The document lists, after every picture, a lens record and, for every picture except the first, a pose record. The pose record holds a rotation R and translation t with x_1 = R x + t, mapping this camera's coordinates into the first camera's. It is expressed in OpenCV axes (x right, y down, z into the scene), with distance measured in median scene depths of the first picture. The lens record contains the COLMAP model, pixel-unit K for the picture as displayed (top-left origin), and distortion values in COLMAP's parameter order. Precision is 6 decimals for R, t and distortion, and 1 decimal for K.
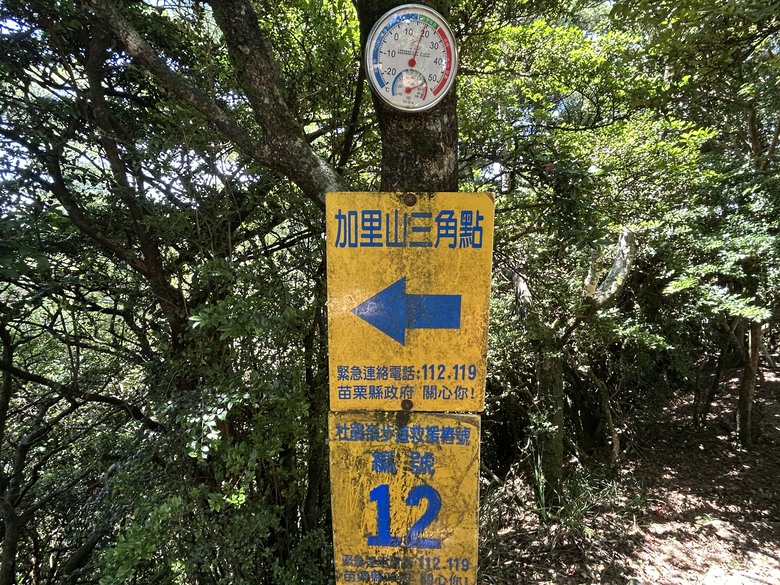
lens RADIAL K [[463.7, 0, 390.4], [0, 463.7, 291.3], [0, 0, 1]] dist [-0.005108, -0.001853]
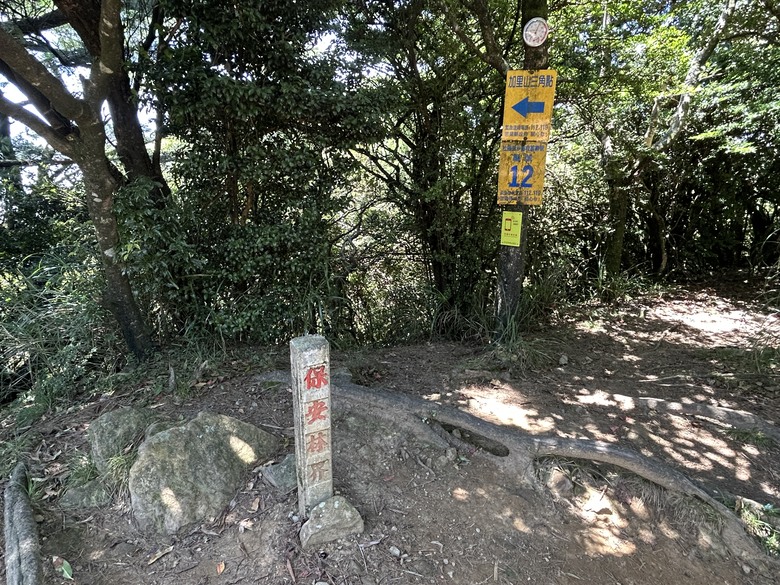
lens RADIAL K [[463.7, 0, 391.9], [0, 463.7, 293.4], [0, 0, 1]] dist [-0.005108, -0.001853]
pose [[0.972756, 0.076422, -0.218871, -0.082481], [-0.029118, 0.976904, 0.211687, 0.645593], [0.229994, -0.199547, 0.952515, -2.591215]]
